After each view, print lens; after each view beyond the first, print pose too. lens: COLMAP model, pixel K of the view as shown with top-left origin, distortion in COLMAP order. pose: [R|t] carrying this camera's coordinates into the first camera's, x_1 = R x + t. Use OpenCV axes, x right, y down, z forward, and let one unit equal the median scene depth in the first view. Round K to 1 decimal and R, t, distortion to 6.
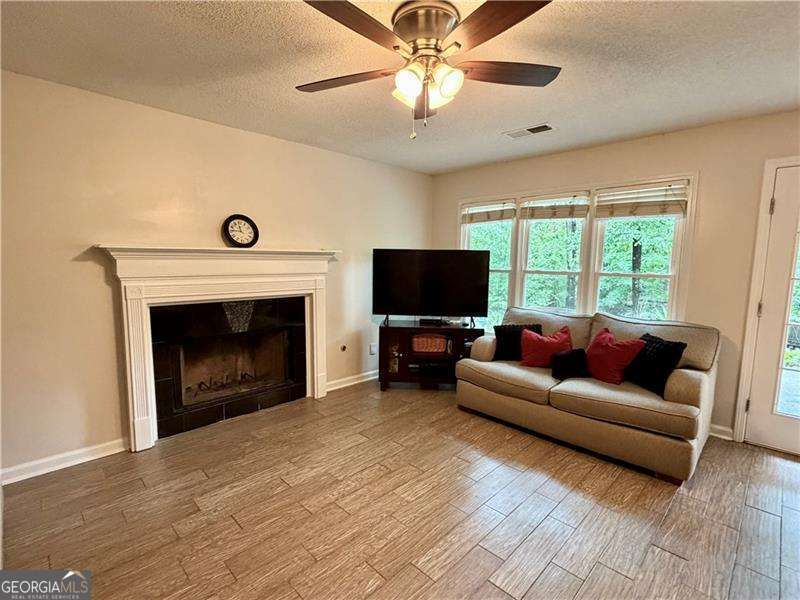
lens RADIAL K [[383.5, 0, 399.5], [0, 383.5, 302.4], [0, 0, 1]] dist [-0.000106, -0.000444]
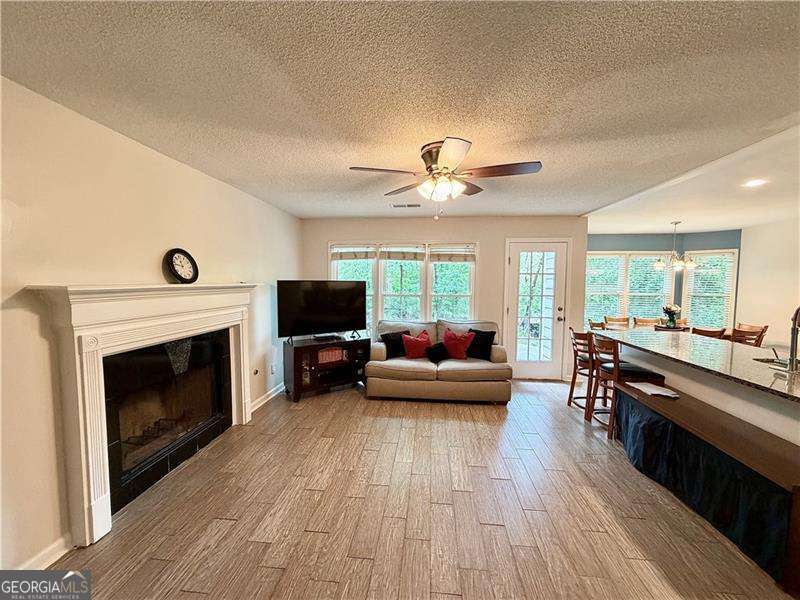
lens RADIAL K [[317.7, 0, 399.4], [0, 317.7, 301.8], [0, 0, 1]] dist [0.000050, -0.000095]
pose [[0.772678, -0.050667, 0.632773, -0.505039], [0.077917, 0.996842, -0.015325, -0.043272], [-0.629999, 0.061145, 0.774185, 0.053060]]
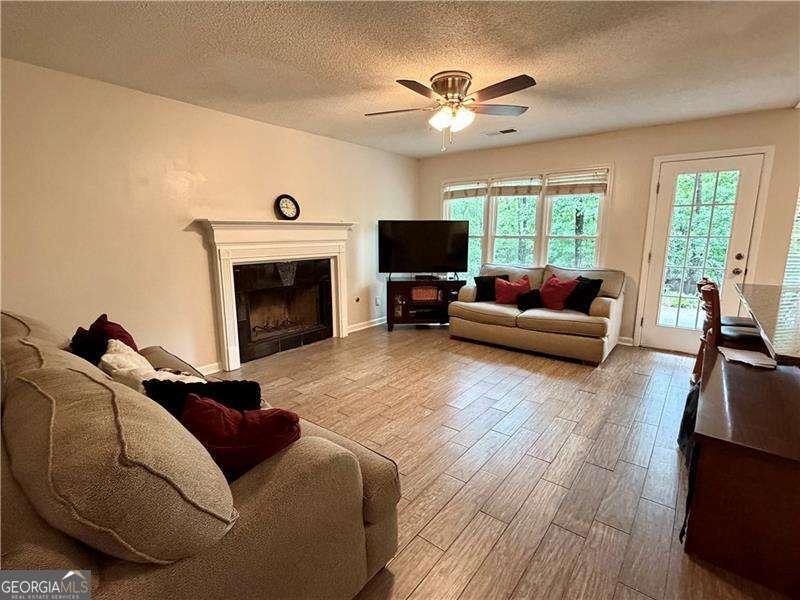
lens RADIAL K [[383.5, 0, 399.4], [0, 383.5, 302.3], [0, 0, 1]] dist [-0.000106, -0.000444]
pose [[0.993059, -0.035471, 0.112144, -0.195676], [0.027580, 0.997085, 0.071142, 0.053555], [-0.114341, -0.067555, 0.991142, -0.358565]]
